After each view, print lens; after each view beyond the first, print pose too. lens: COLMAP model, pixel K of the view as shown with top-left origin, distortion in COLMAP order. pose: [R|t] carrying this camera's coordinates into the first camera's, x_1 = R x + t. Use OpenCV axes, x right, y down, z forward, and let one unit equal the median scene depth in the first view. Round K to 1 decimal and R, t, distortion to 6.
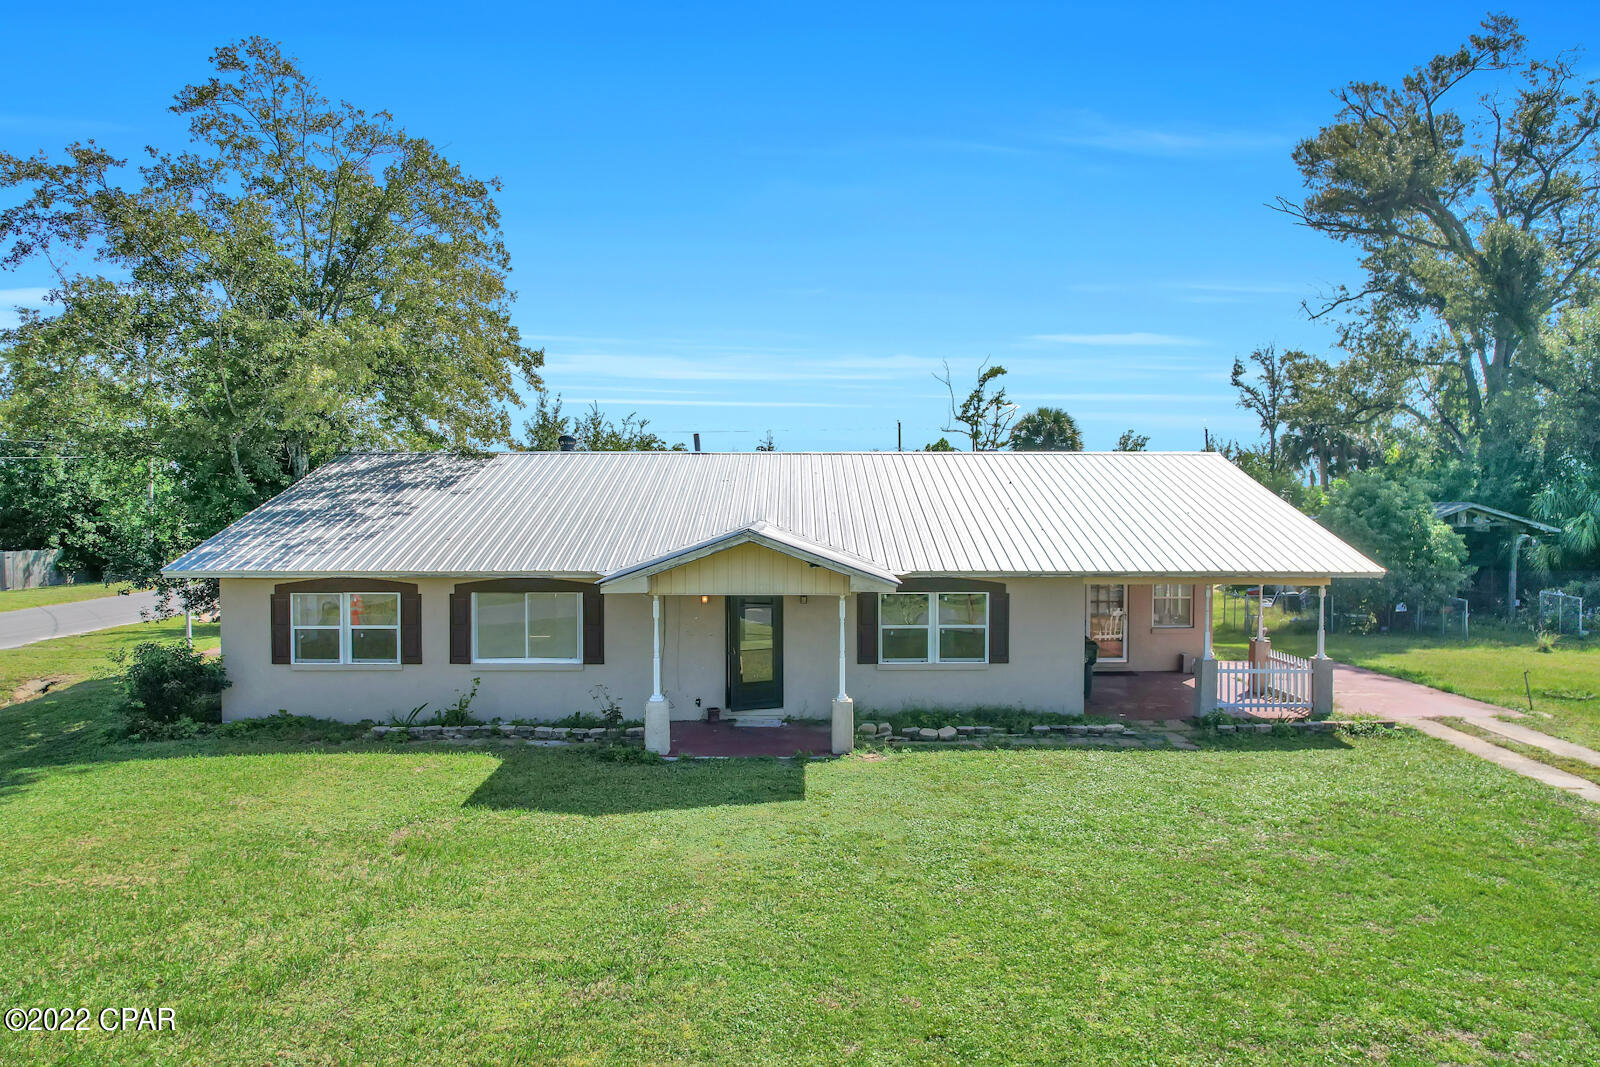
lens RADIAL K [[996.7, 0, 816.2], [0, 996.7, 551.0], [0, 0, 1]] dist [-0.077714, 0.065004]
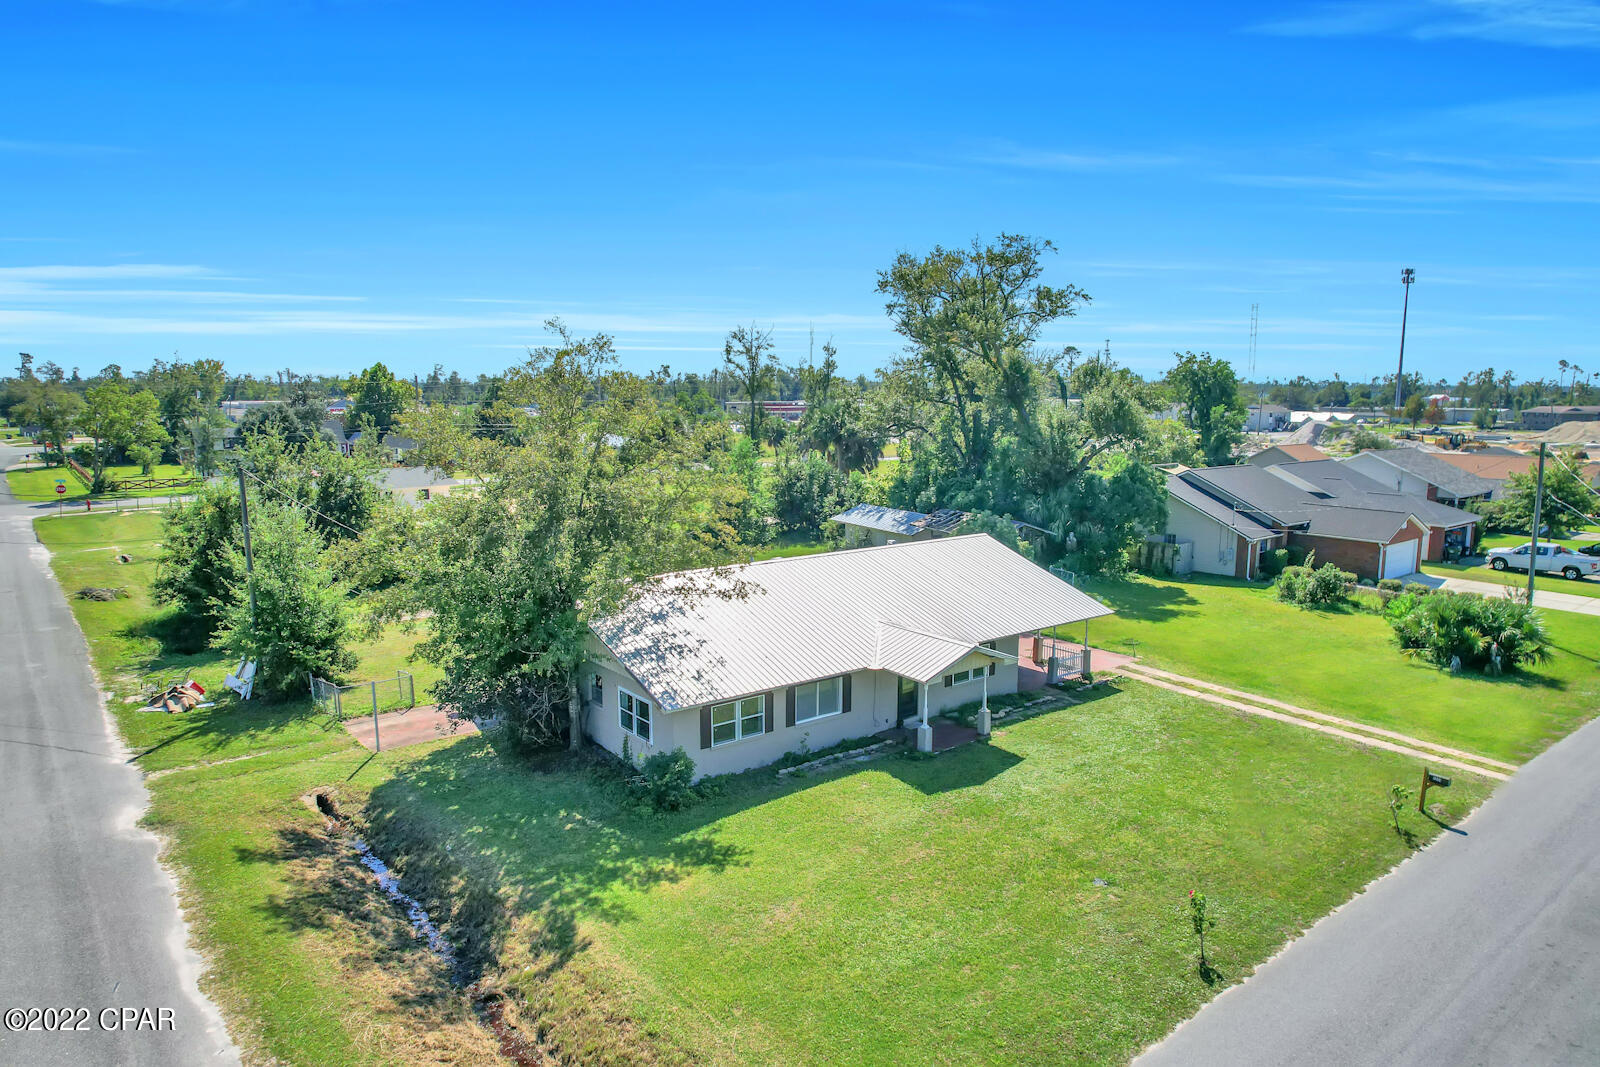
lens RADIAL K [[1021.6, 0, 808.4], [0, 1021.6, 552.8], [0, 0, 1]] dist [-0.073912, 0.069546]
pose [[0.789153, -0.093695, 0.607008, -1.390094], [0.018158, 0.991423, 0.129424, -0.427157], [-0.613928, -0.091113, 0.784086, -0.426062]]
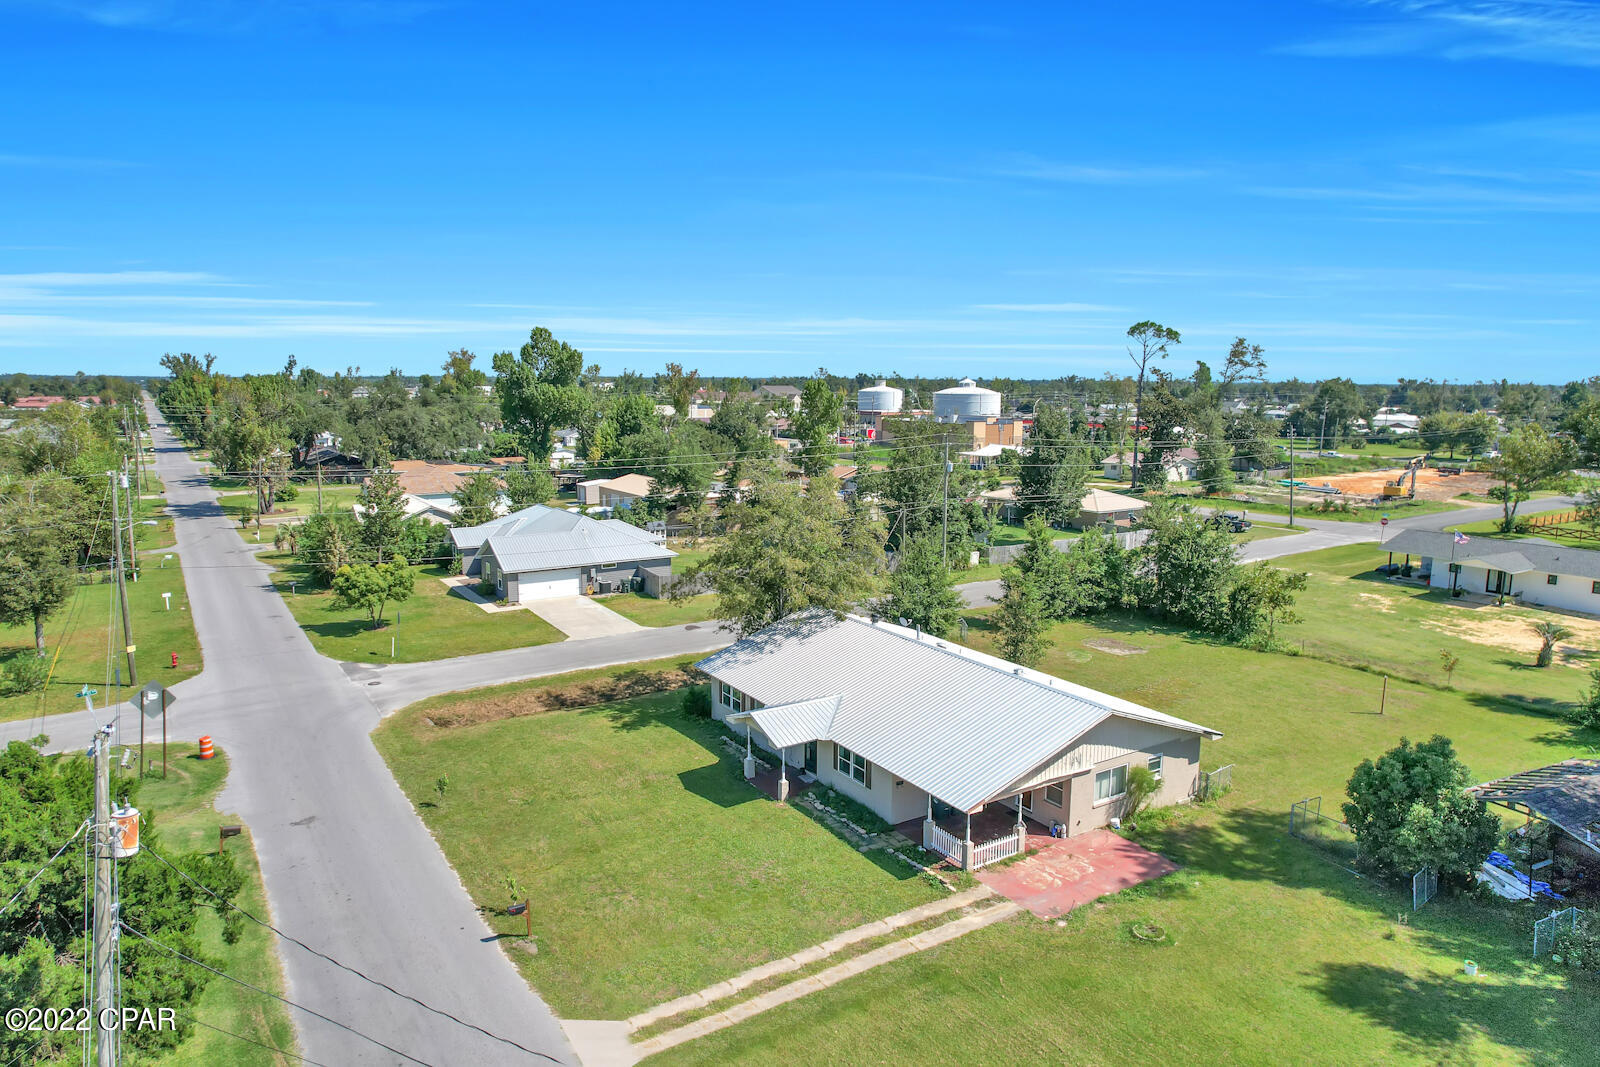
lens RADIAL K [[1021.6, 0, 808.4], [0, 1021.6, 552.8], [0, 0, 1]] dist [-0.073912, 0.069546]
pose [[0.529636, 0.151098, -0.834659, 1.937754], [-0.041067, 0.987420, 0.152693, -0.753508], [0.847230, -0.046595, 0.529178, -0.306876]]
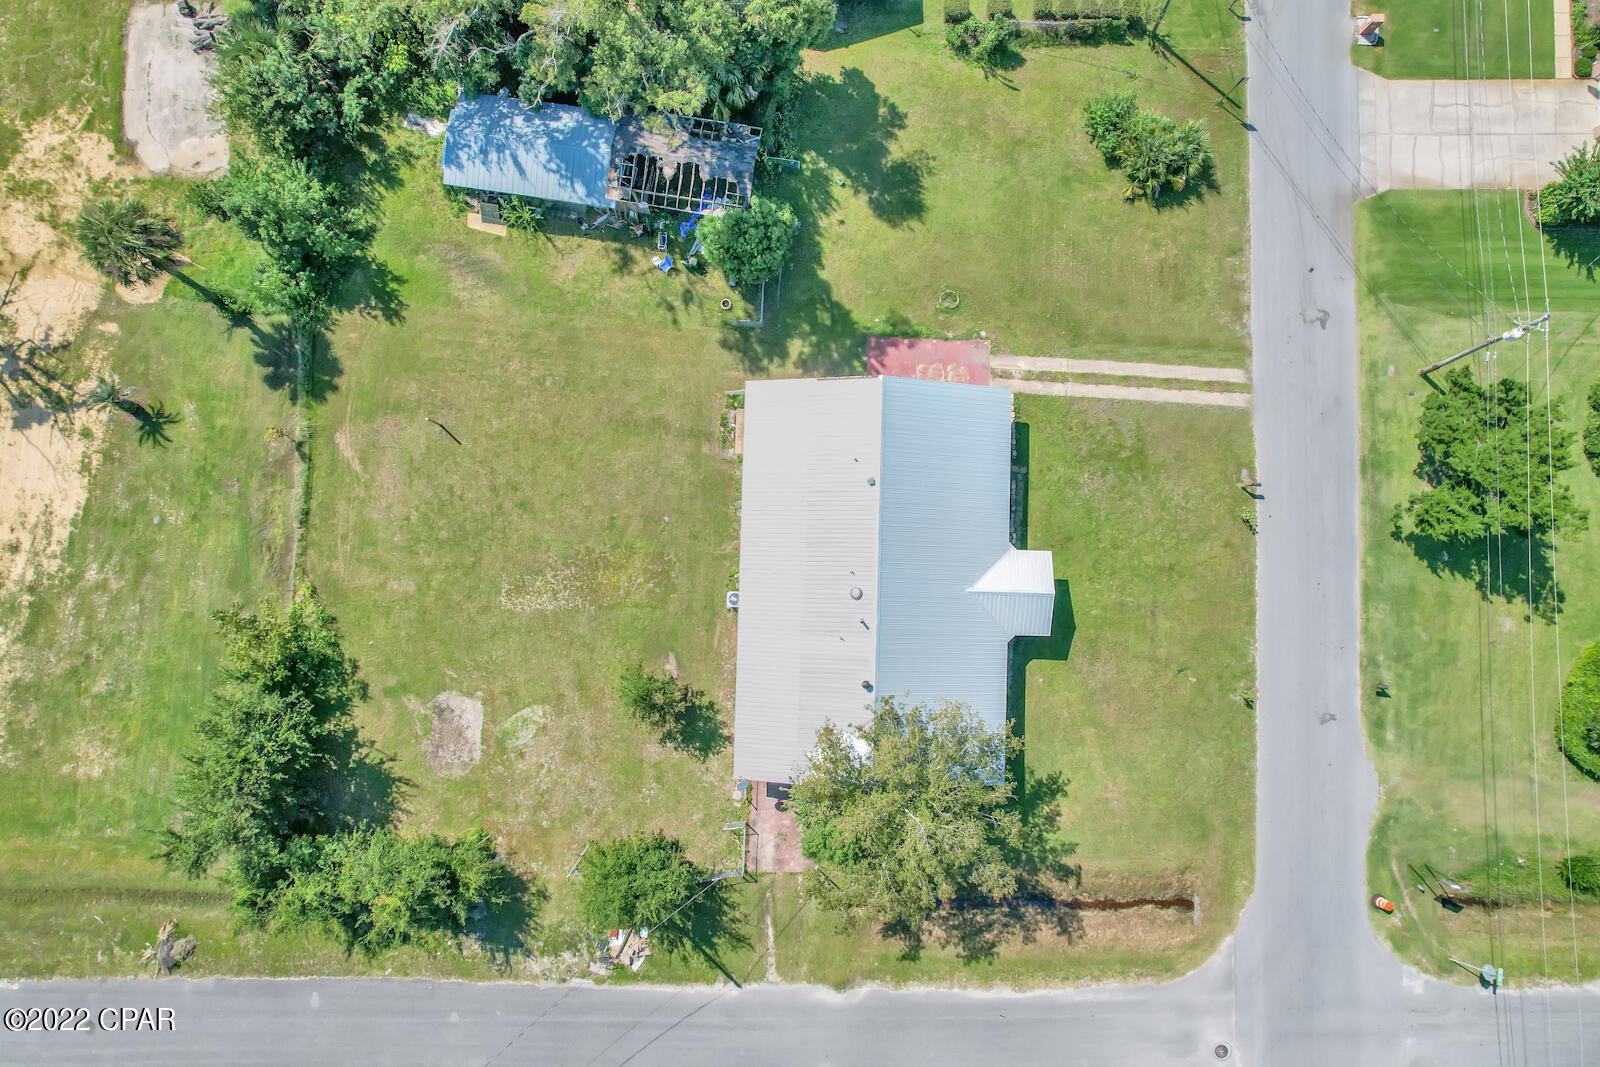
lens RADIAL K [[996.7, 0, 816.2], [0, 996.7, 551.0], [0, 0, 1]] dist [-0.077714, 0.065004]
pose [[0.032831, -0.998359, 0.046928, -0.086920], [0.035350, 0.048084, 0.998218, -2.929263], [-0.998836, -0.031113, 0.036870, 1.402373]]
